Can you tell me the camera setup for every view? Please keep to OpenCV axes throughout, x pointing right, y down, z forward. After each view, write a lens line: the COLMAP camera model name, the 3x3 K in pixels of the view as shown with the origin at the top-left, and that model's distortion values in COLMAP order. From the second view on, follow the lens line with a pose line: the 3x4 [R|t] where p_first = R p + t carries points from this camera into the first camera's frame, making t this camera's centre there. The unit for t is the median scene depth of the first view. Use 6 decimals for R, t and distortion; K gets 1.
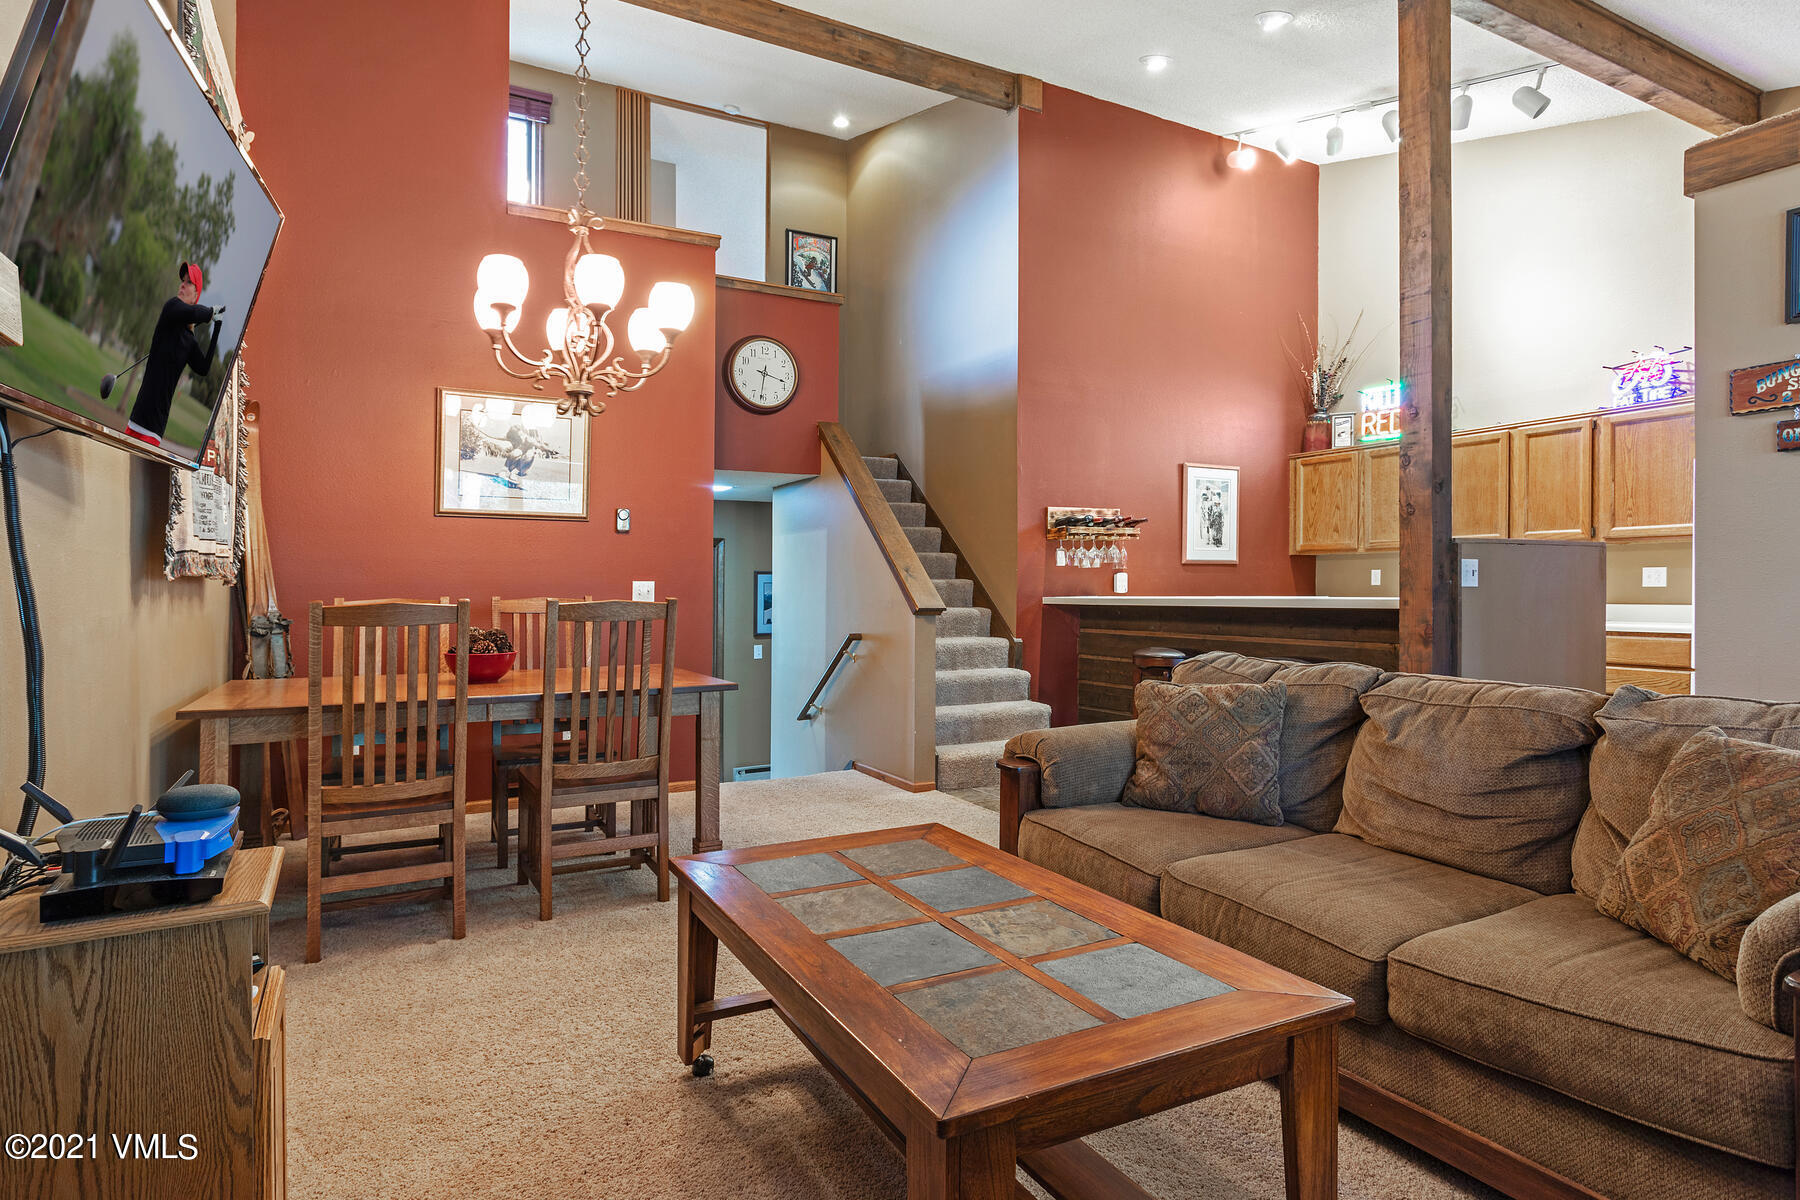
lens RADIAL K [[958.8, 0, 857.6], [0, 958.8, 602.2], [0, 0, 1]] dist [-0.005875, 0.007367]
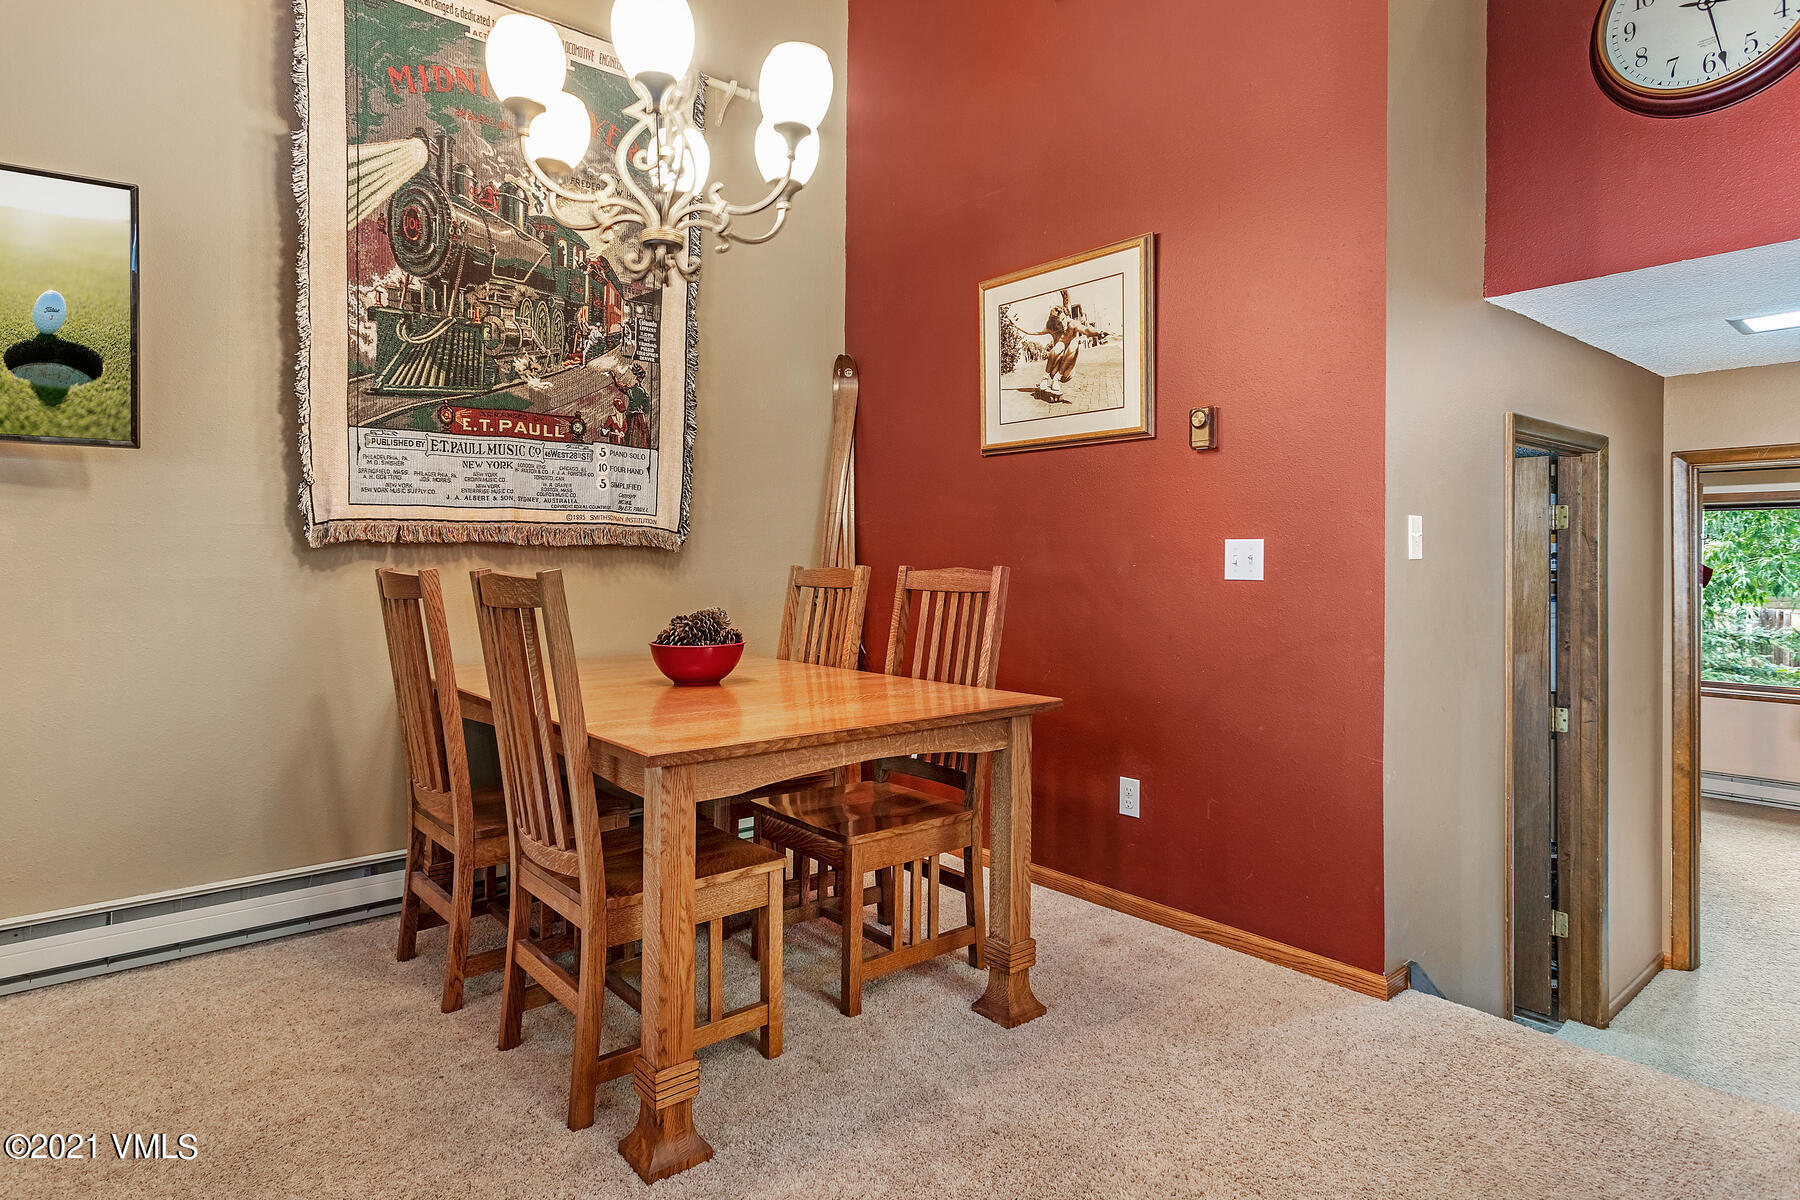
lens RADIAL K [[958.8, 0, 884.9], [0, 958.8, 545.0], [0, 0, 1]] dist [-0.005875, 0.007367]
pose [[0.210800, -0.011719, -0.977459, 0.214651], [-0.012362, 0.999816, -0.014653, -0.007609], [0.977451, 0.015173, 0.210616, 0.610776]]
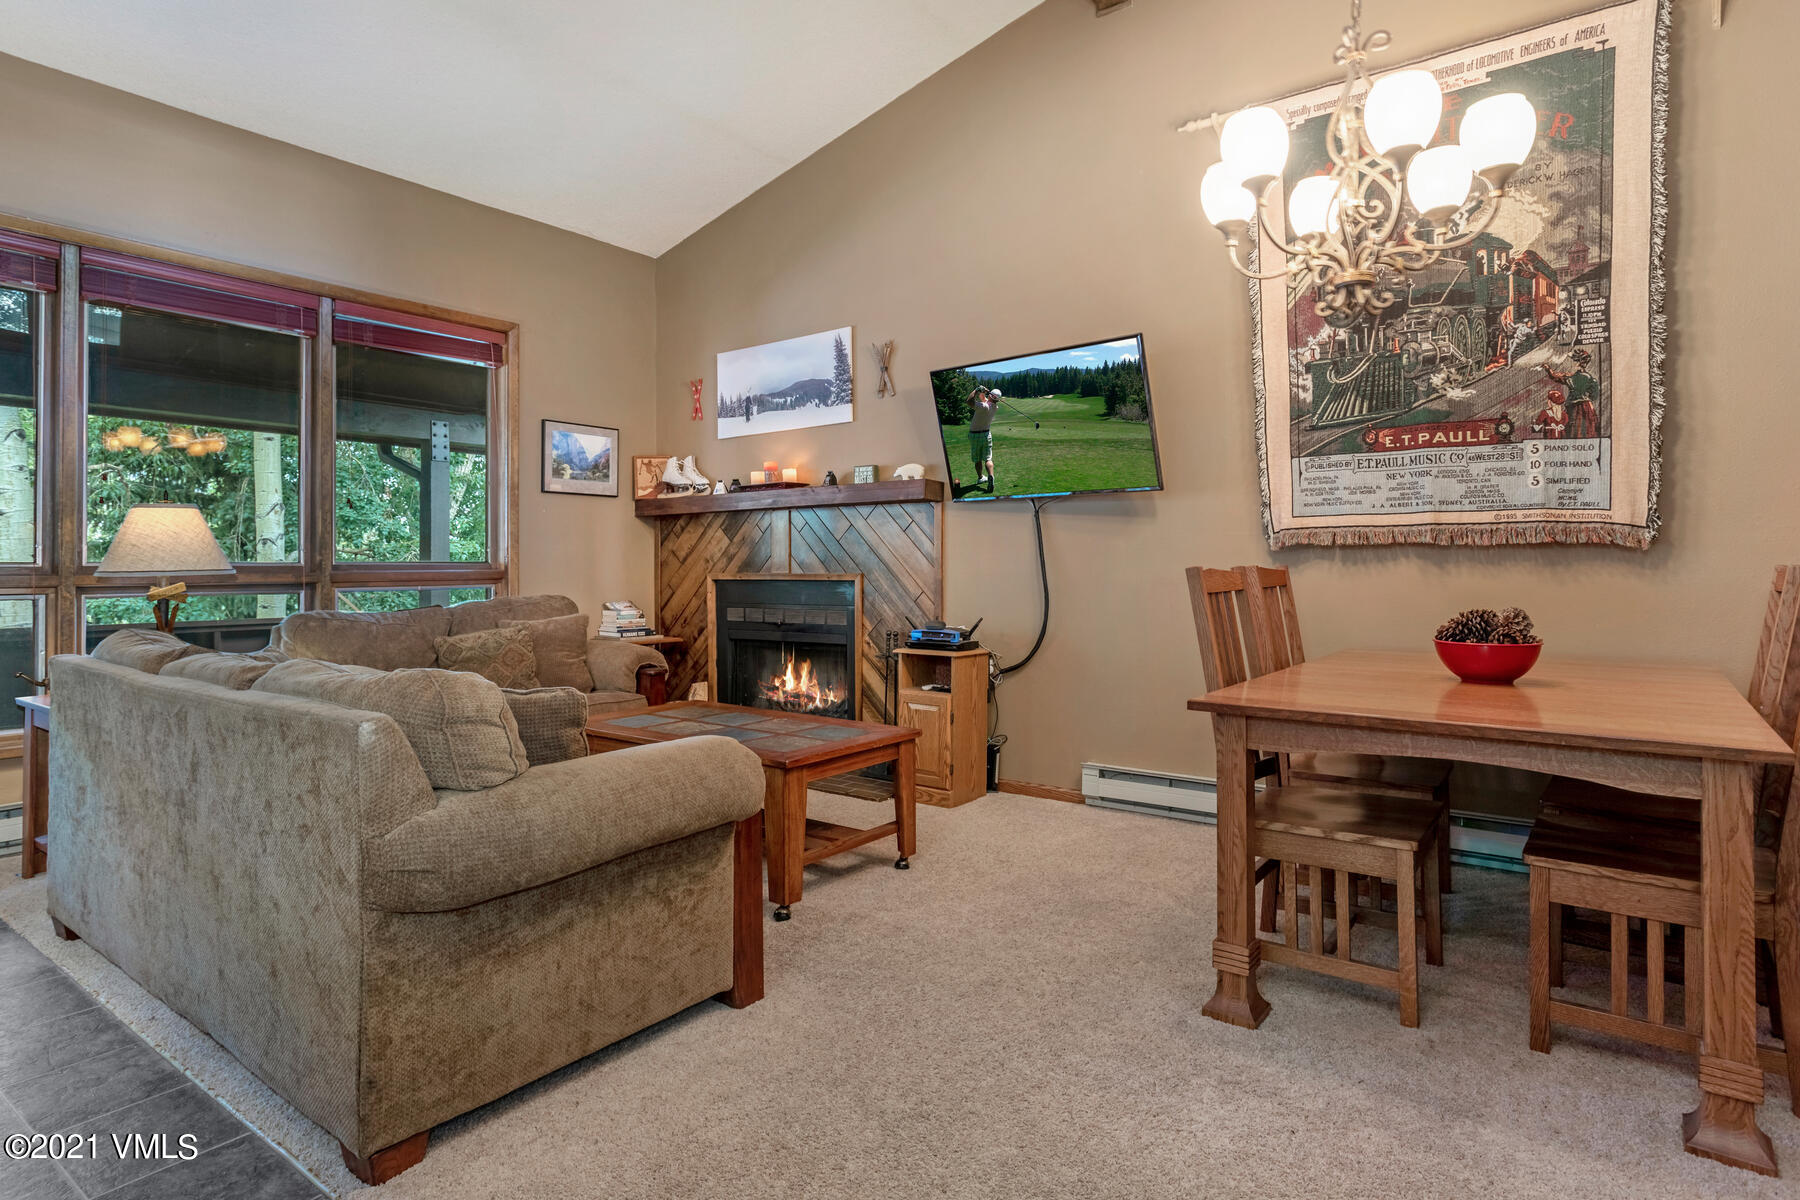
lens RADIAL K [[958.8, 0, 884.8], [0, 958.8, 536.0], [0, 0, 1]] dist [-0.005875, 0.007367]
pose [[-0.893884, -0.004642, -0.448274, 0.211994], [0.001563, 0.999908, -0.013472, -0.011268], [0.448296, -0.012743, -0.893795, 0.891299]]
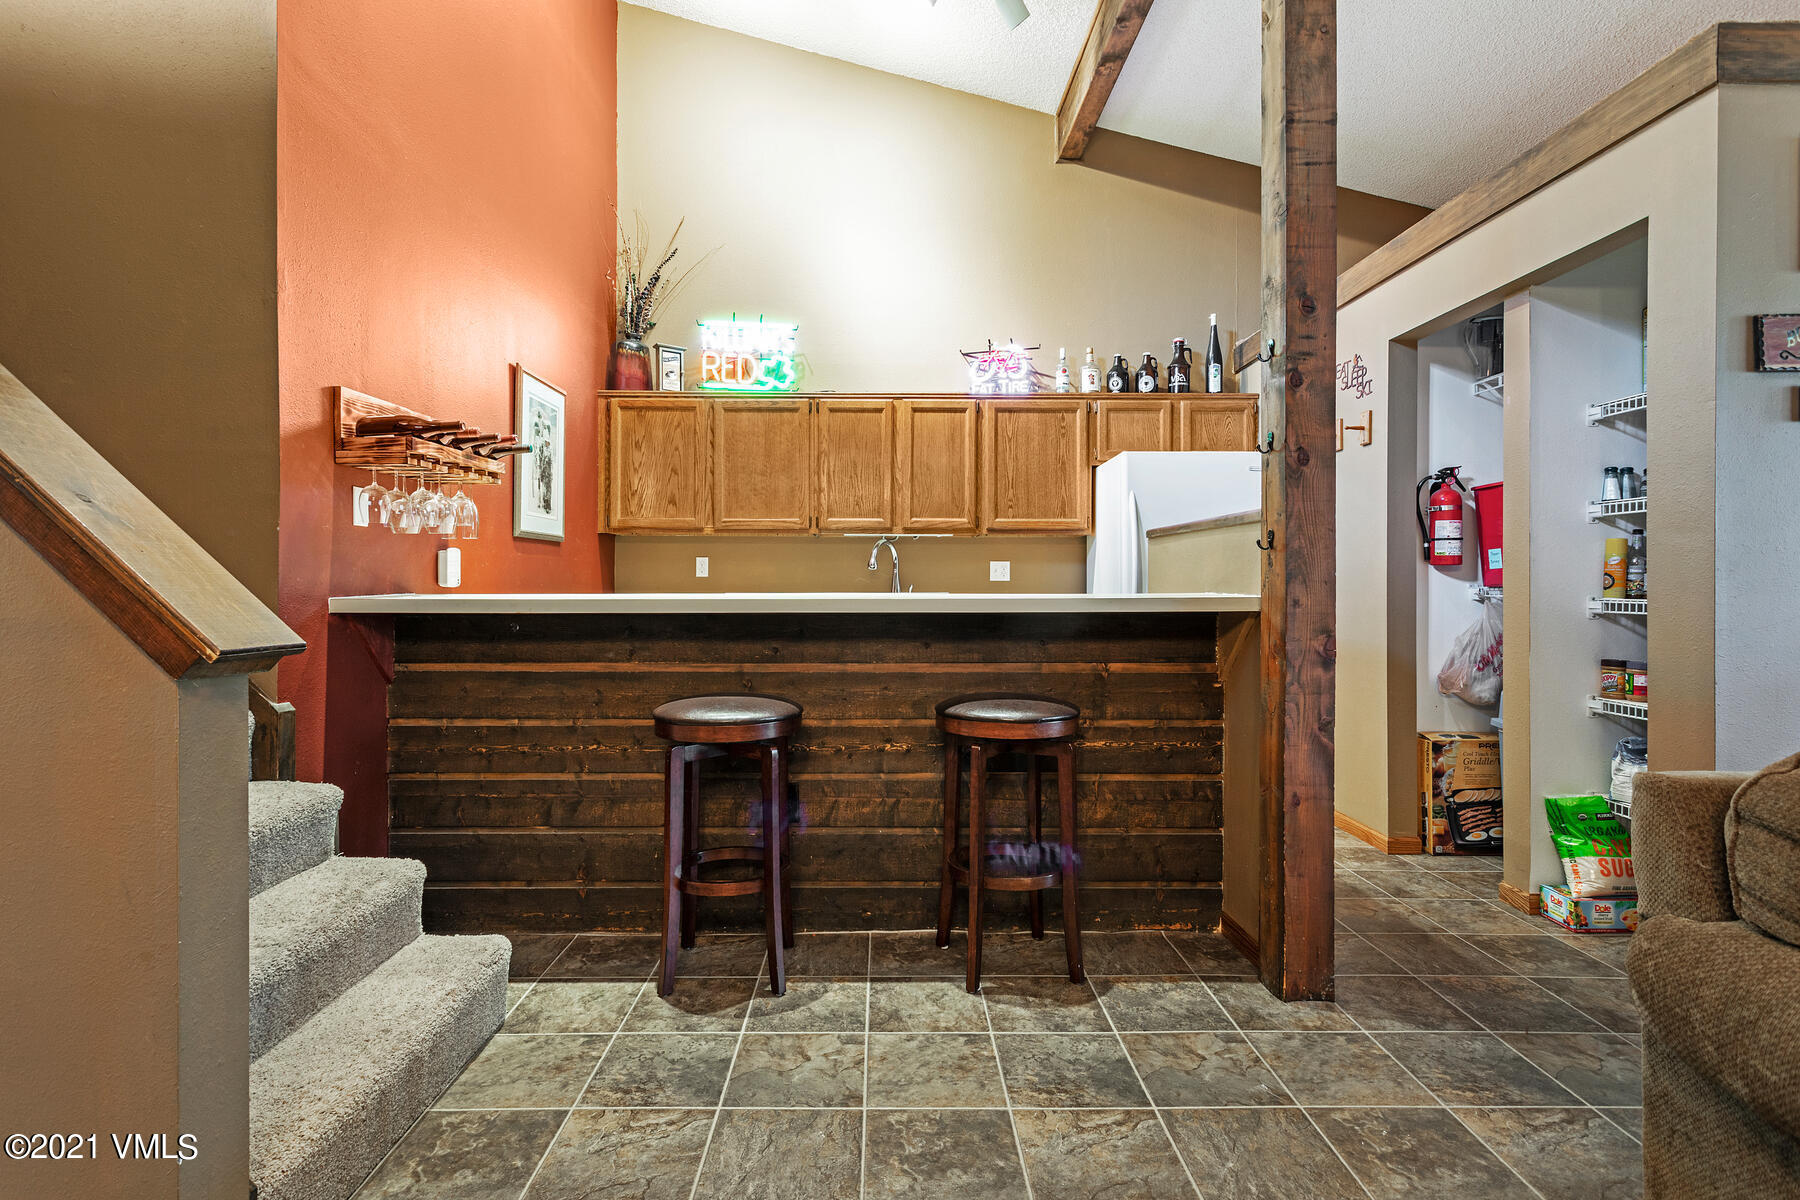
lens RADIAL K [[887.0, 0, 887.3], [0, 887.0, 589.4], [0, 0, 1]] dist [0.002520, 0.004122]
pose [[0.443676, -0.003912, 0.896179, -0.050365], [0.008490, 0.999964, 0.000162, -0.007034], [-0.896147, 0.007537, 0.443693, 0.644632]]
